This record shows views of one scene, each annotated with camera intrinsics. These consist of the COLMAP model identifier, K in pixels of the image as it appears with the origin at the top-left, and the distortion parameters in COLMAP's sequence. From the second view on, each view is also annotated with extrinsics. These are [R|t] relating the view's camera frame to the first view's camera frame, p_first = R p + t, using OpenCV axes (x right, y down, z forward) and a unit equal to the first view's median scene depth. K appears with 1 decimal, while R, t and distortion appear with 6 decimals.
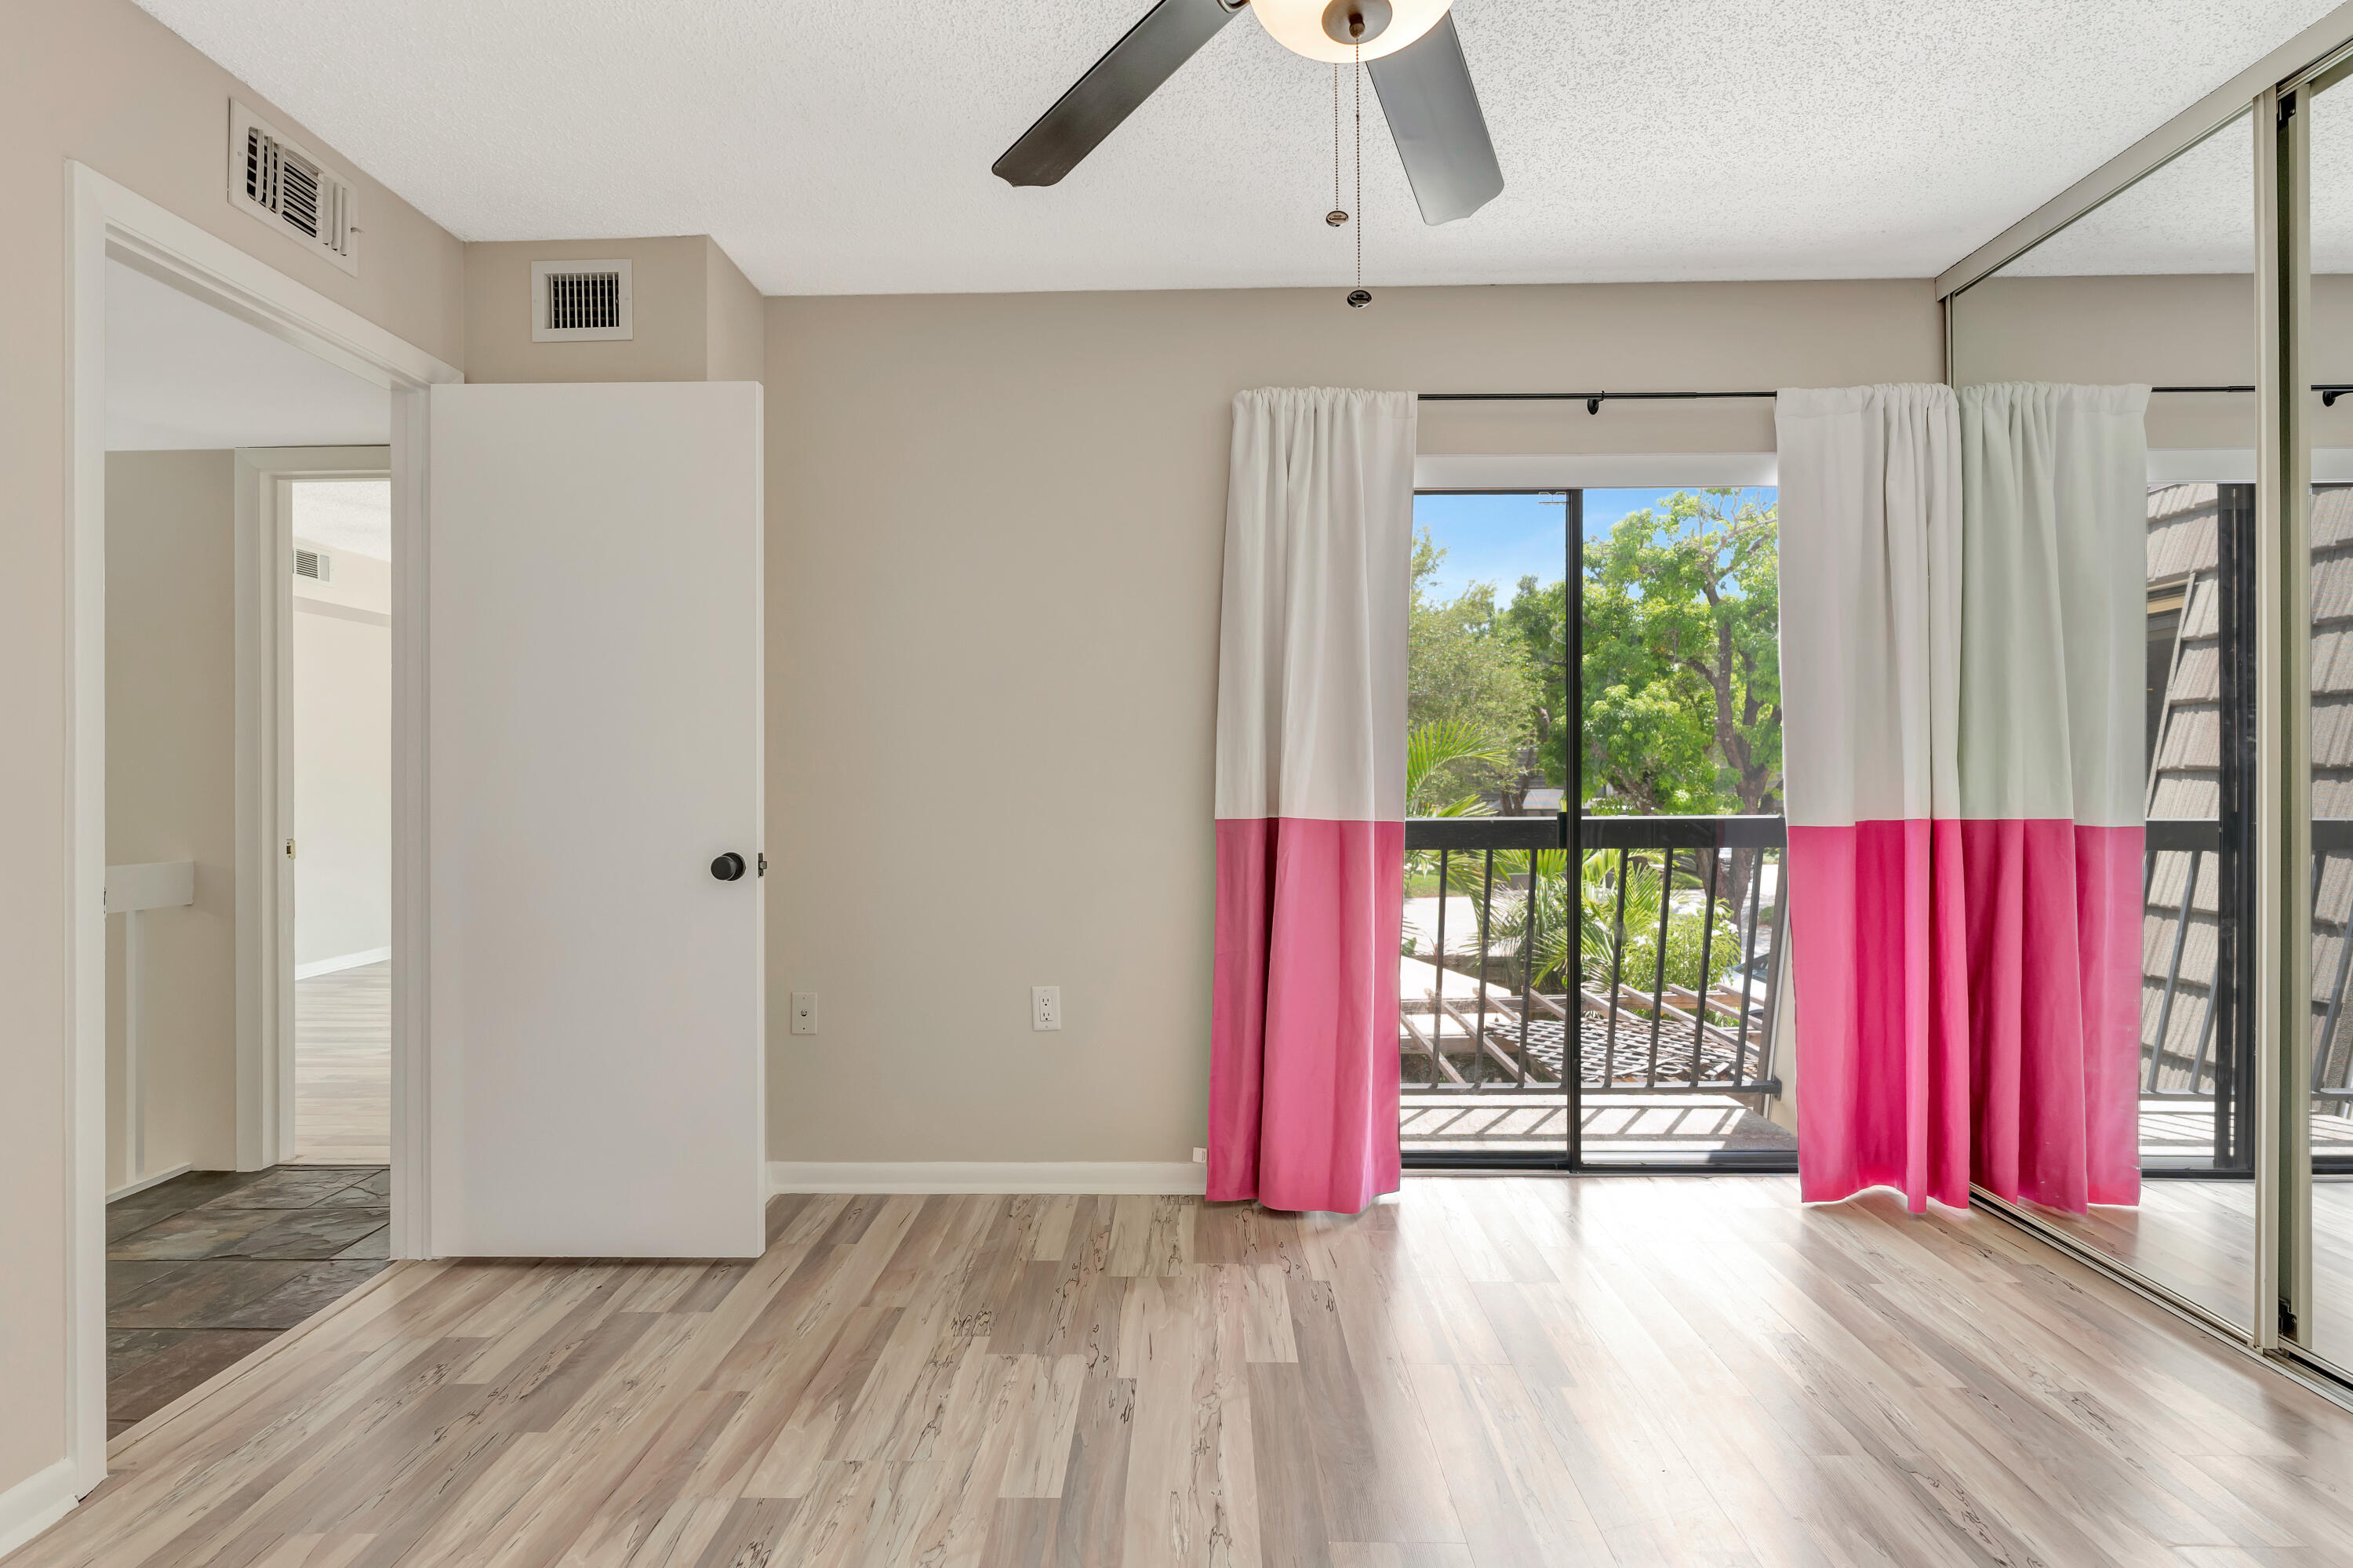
lens RADIAL K [[1068.7, 0, 1168.8], [0, 1068.7, 818.6], [0, 0, 1]] dist [-0.003673, 0.000419]
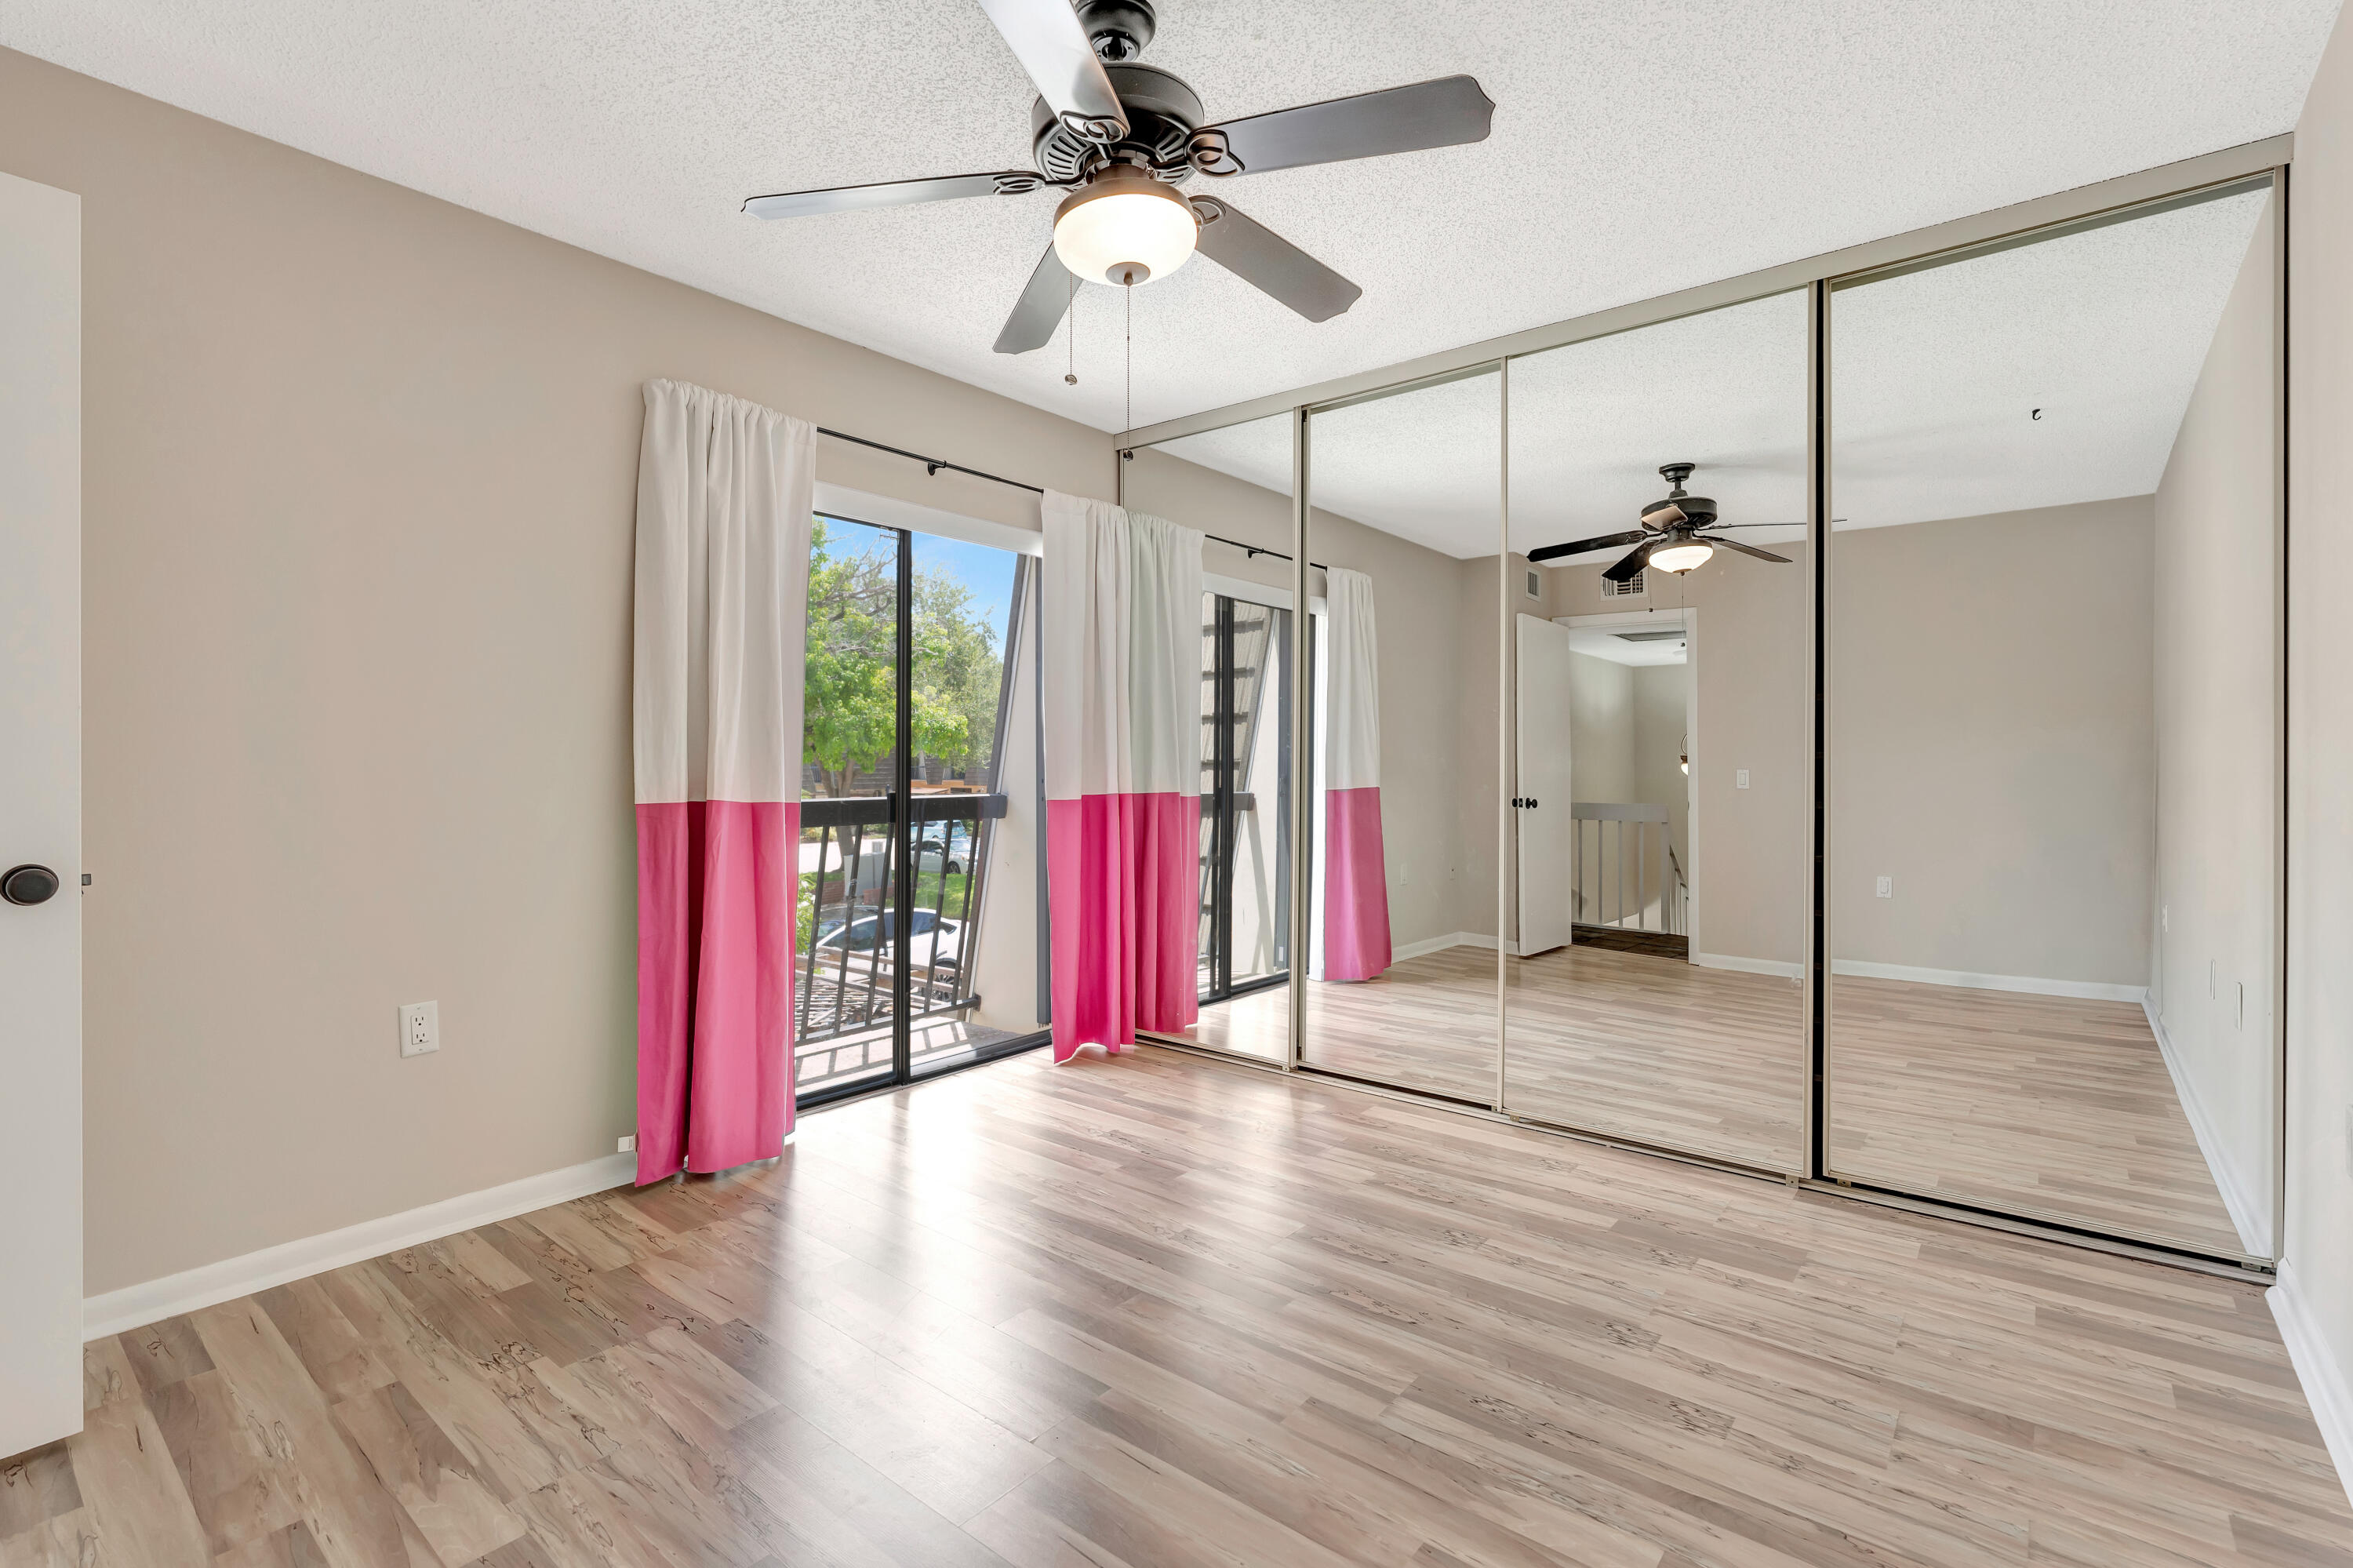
lens RADIAL K [[1073.0, 0, 1174.5], [0, 1073.0, 841.9], [0, 0, 1]] dist [0.002421, 0.000771]
pose [[0.619042, -0.049094, 0.783822, -0.432787], [0.022623, 0.998745, 0.044688, 0.002507], [-0.785032, -0.009931, 0.619376, -0.012885]]
